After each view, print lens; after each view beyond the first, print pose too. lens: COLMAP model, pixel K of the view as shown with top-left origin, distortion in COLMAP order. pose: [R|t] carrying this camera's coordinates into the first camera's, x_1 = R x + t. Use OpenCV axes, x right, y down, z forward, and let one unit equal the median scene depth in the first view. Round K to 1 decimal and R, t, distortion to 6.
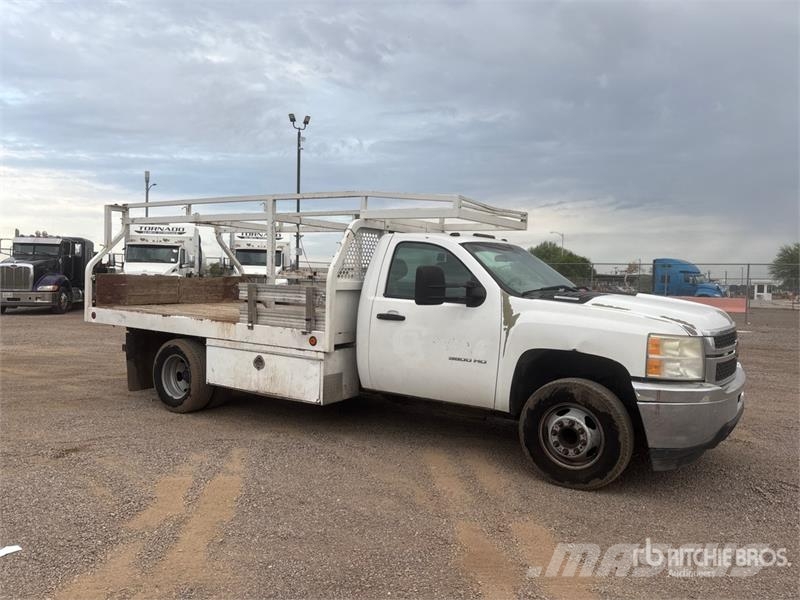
lens RADIAL K [[597.1, 0, 400.0], [0, 597.1, 300.0], [0, 0, 1]] dist [0.030034, -0.001974]
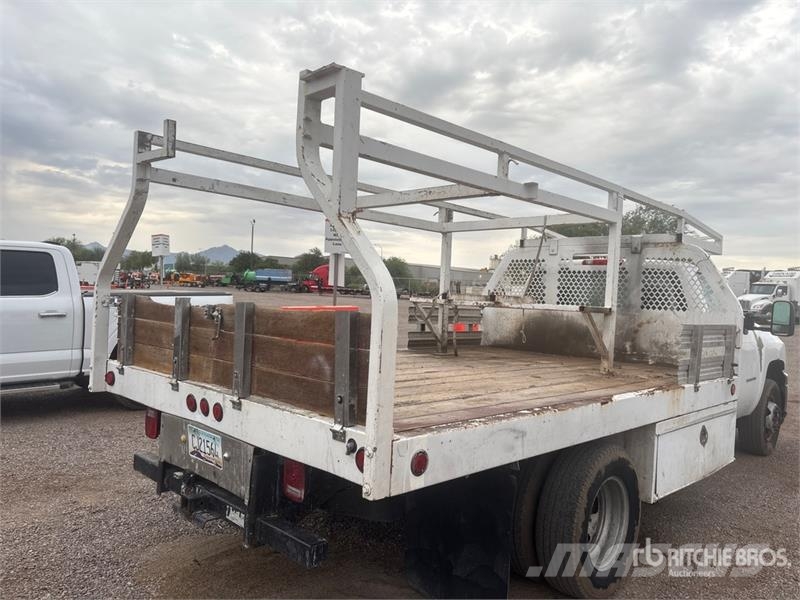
lens RADIAL K [[597.1, 0, 400.0], [0, 597.1, 300.0], [0, 0, 1]] dist [0.030034, -0.001974]
pose [[0.213108, -0.024801, 0.976714, -1.001509], [0.003484, 0.999691, 0.024624, -0.074284], [-0.977022, -0.001845, 0.213129, 1.198949]]
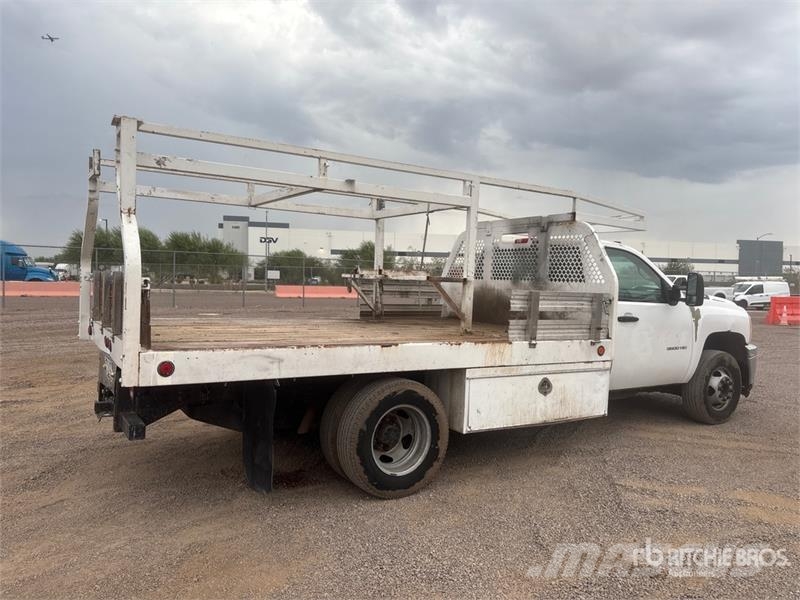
lens RADIAL K [[604.1, 0, 400.0], [0, 604.1, 300.0], [0, 0, 1]] dist [0.111805, -0.202521]
pose [[0.436074, -0.045105, 0.898780, -1.071039], [0.018268, 0.998981, 0.041271, -0.052668], [-0.899725, -0.001578, 0.436454, 0.814366]]
